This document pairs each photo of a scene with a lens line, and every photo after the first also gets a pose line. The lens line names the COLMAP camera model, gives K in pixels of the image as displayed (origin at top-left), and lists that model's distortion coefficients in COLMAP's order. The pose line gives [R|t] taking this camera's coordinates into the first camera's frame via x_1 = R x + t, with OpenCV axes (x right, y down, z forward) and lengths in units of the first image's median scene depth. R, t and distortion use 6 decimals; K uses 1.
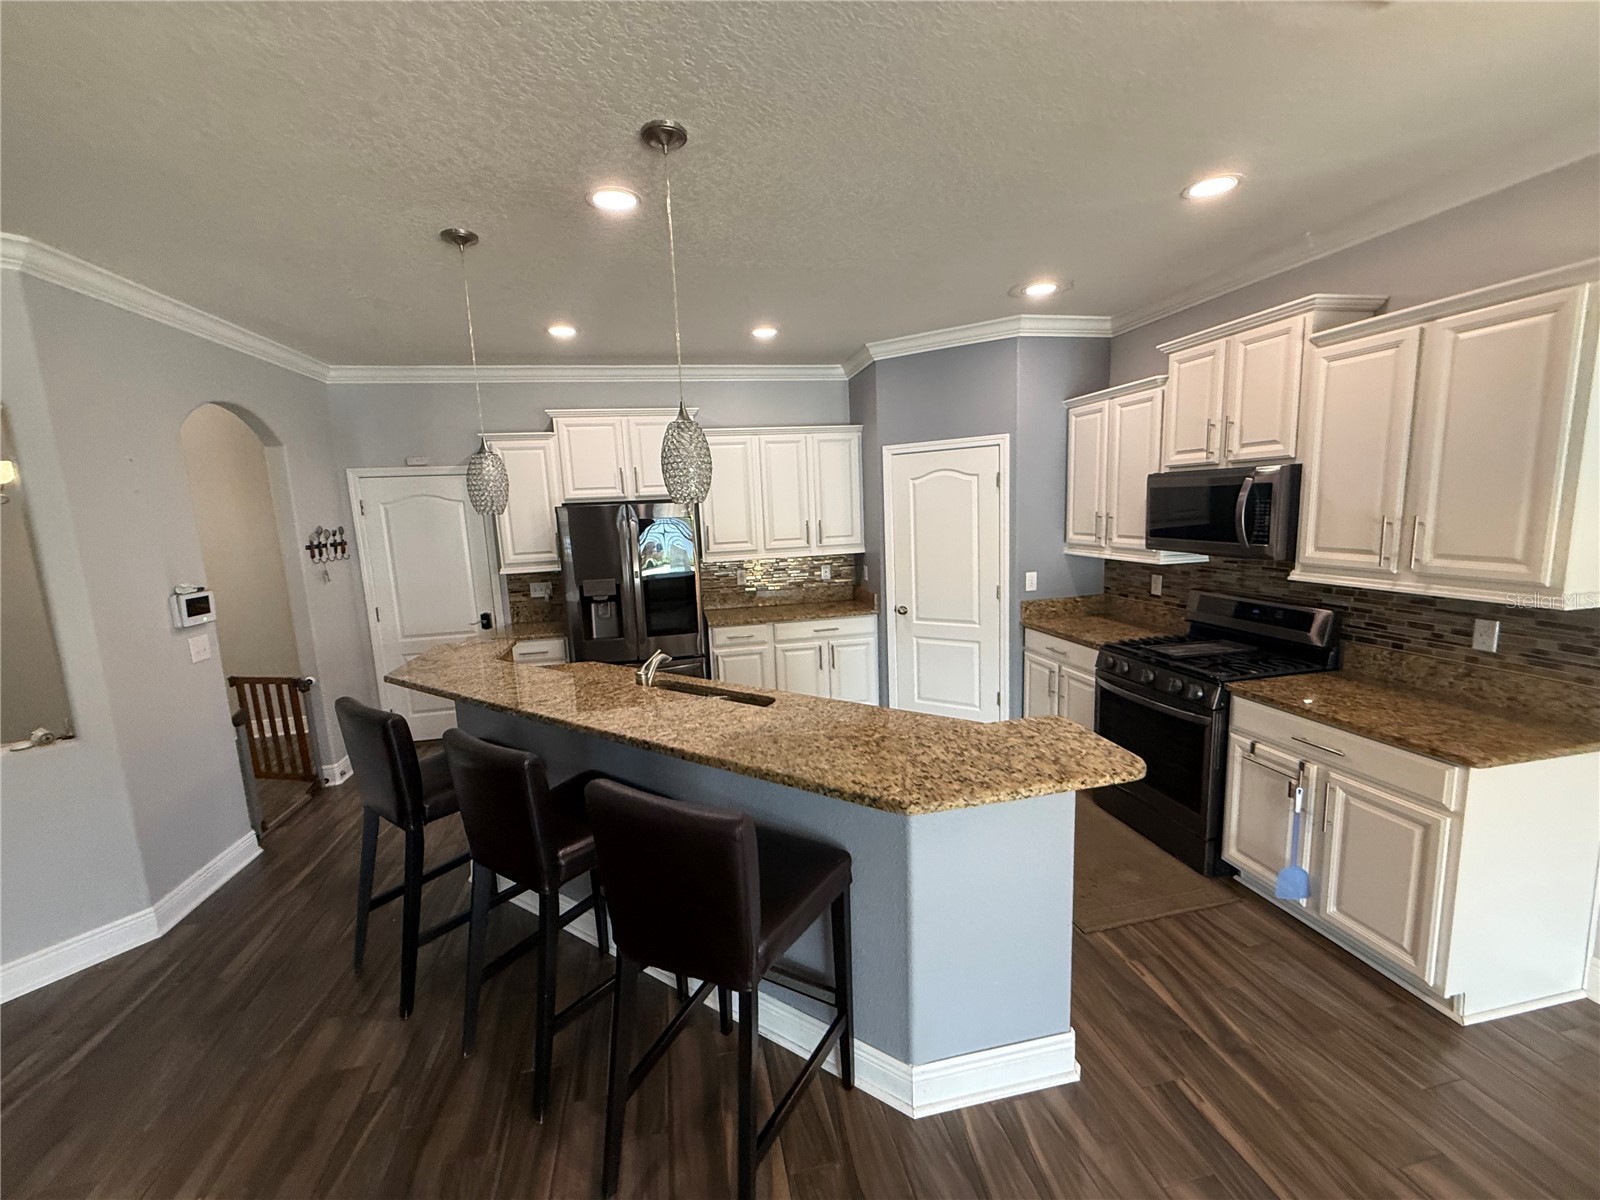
lens RADIAL K [[639.3, 0, 793.8], [0, 639.3, 599.0], [0, 0, 1]] dist [0.003398, -0.000535]
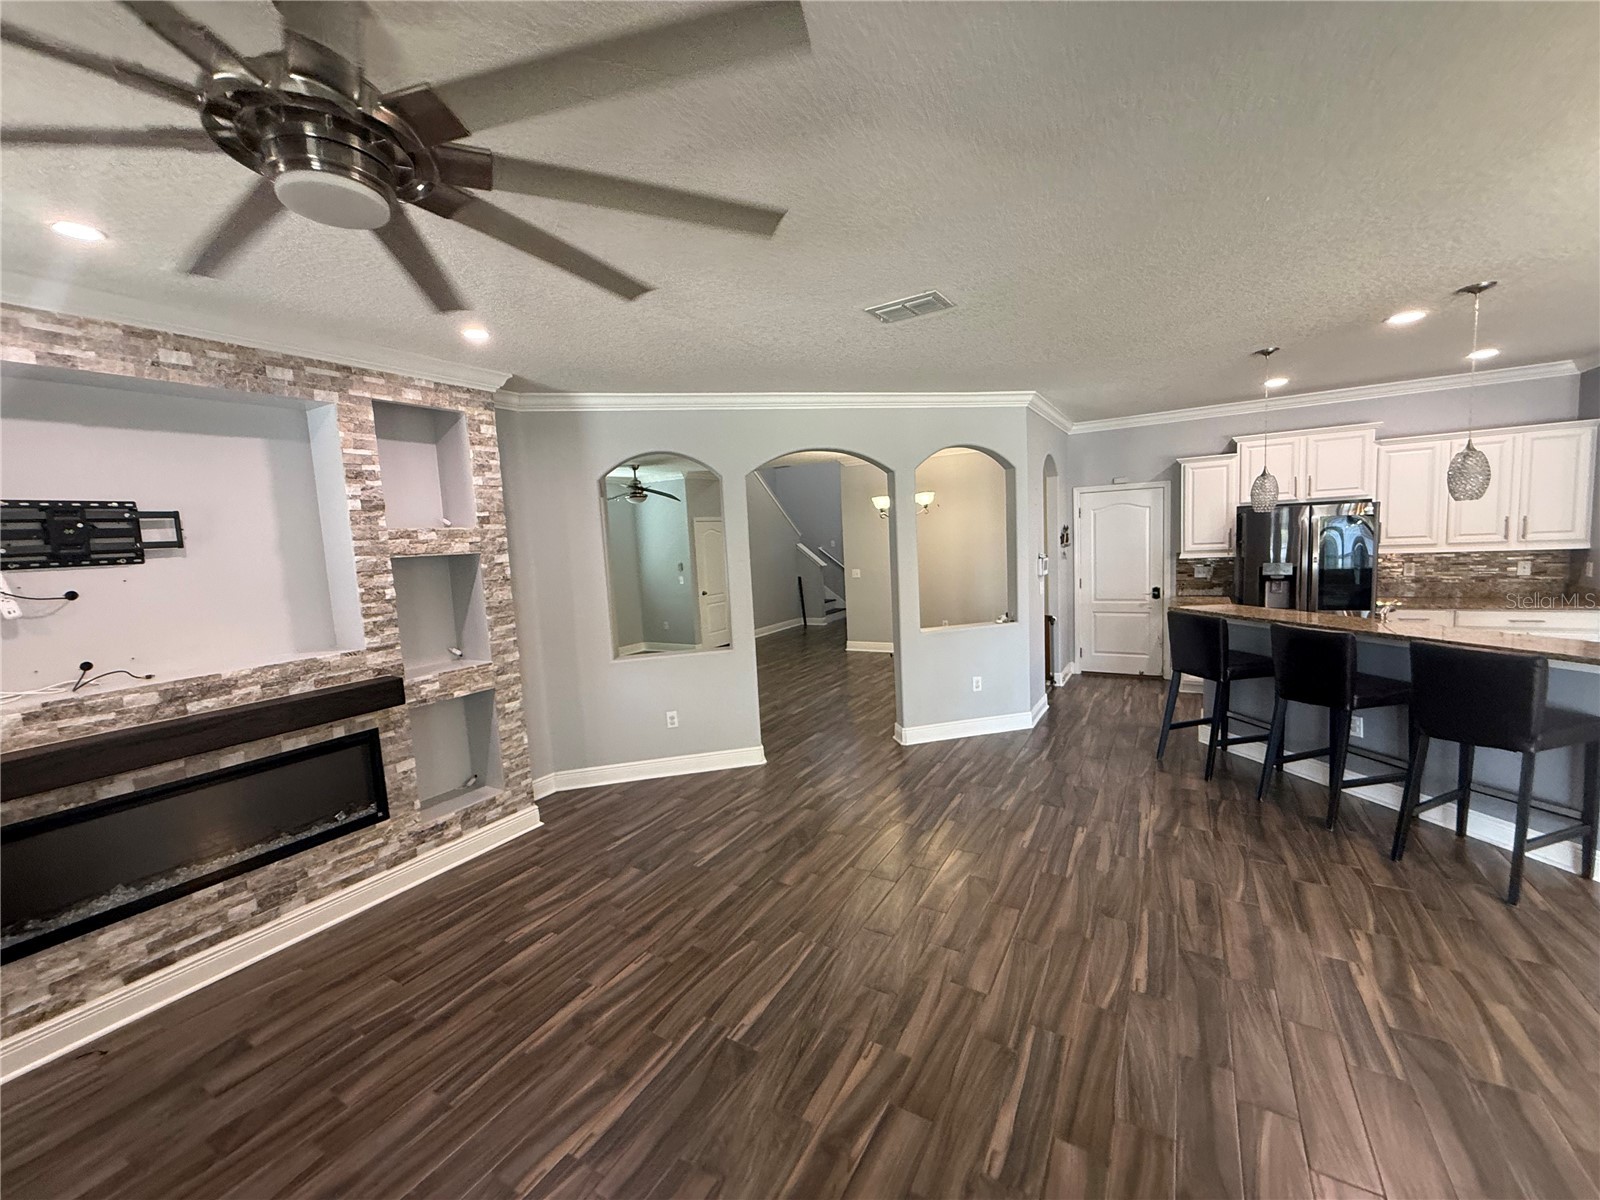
lens RADIAL K [[639.3, 0, 800.2], [0, 639.3, 599.1], [0, 0, 1]] dist [0.003398, -0.000535]
pose [[0.739946, 0.069551, -0.669061, -0.070982], [-0.076779, 0.996872, 0.018714, 0.046745], [0.668270, 0.037523, 0.742972, -0.313591]]
